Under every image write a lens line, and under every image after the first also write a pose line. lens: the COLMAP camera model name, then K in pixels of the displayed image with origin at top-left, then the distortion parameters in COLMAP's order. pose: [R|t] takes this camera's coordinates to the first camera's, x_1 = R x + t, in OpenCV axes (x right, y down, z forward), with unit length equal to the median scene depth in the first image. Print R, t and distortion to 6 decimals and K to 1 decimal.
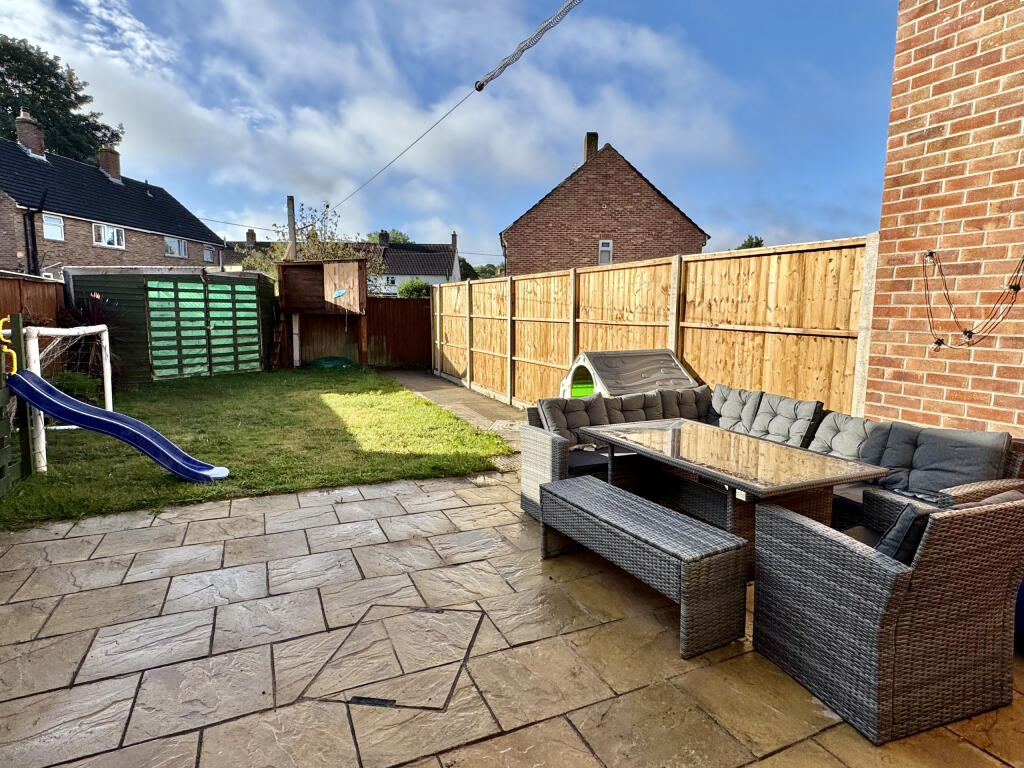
lens RADIAL K [[579.3, 0, 514.2], [0, 579.3, 381.6], [0, 0, 1]] dist [-0.002945, -0.002926]
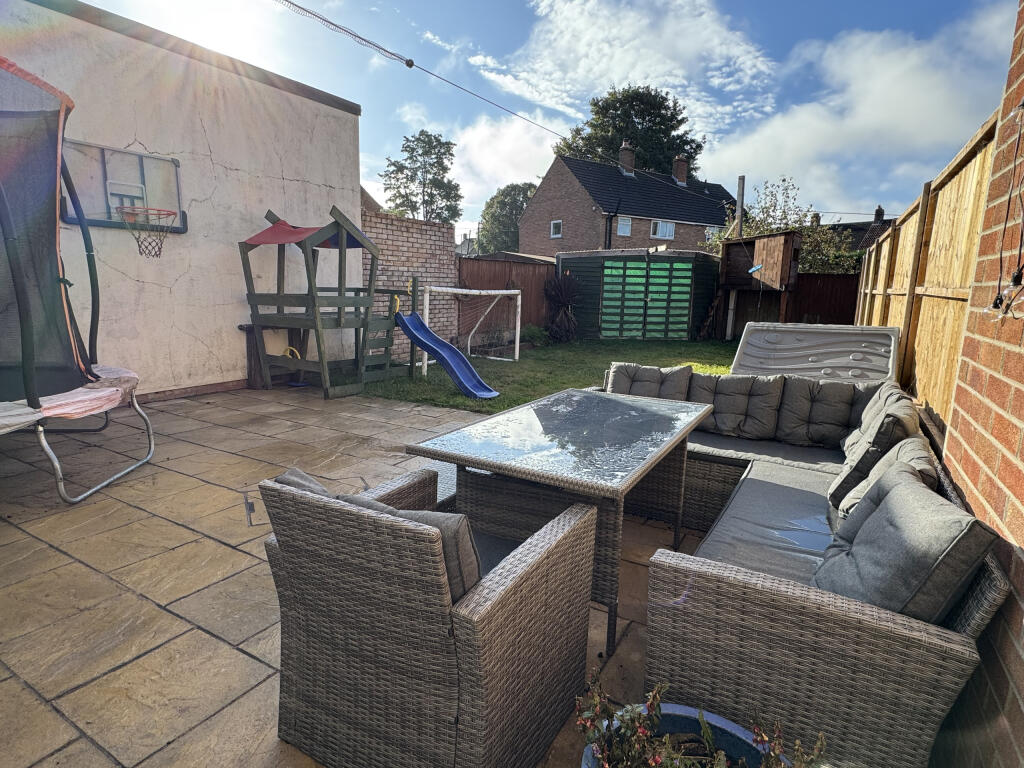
lens RADIAL K [[540.1, 0, 514.6], [0, 540.1, 385.2], [0, 0, 1]] dist [-0.016458, -0.000129]
pose [[0.578762, 0.151030, -0.801389, 0.227947], [-0.115426, 0.987979, 0.102834, -0.001345], [0.807286, 0.032984, 0.589238, 0.125110]]
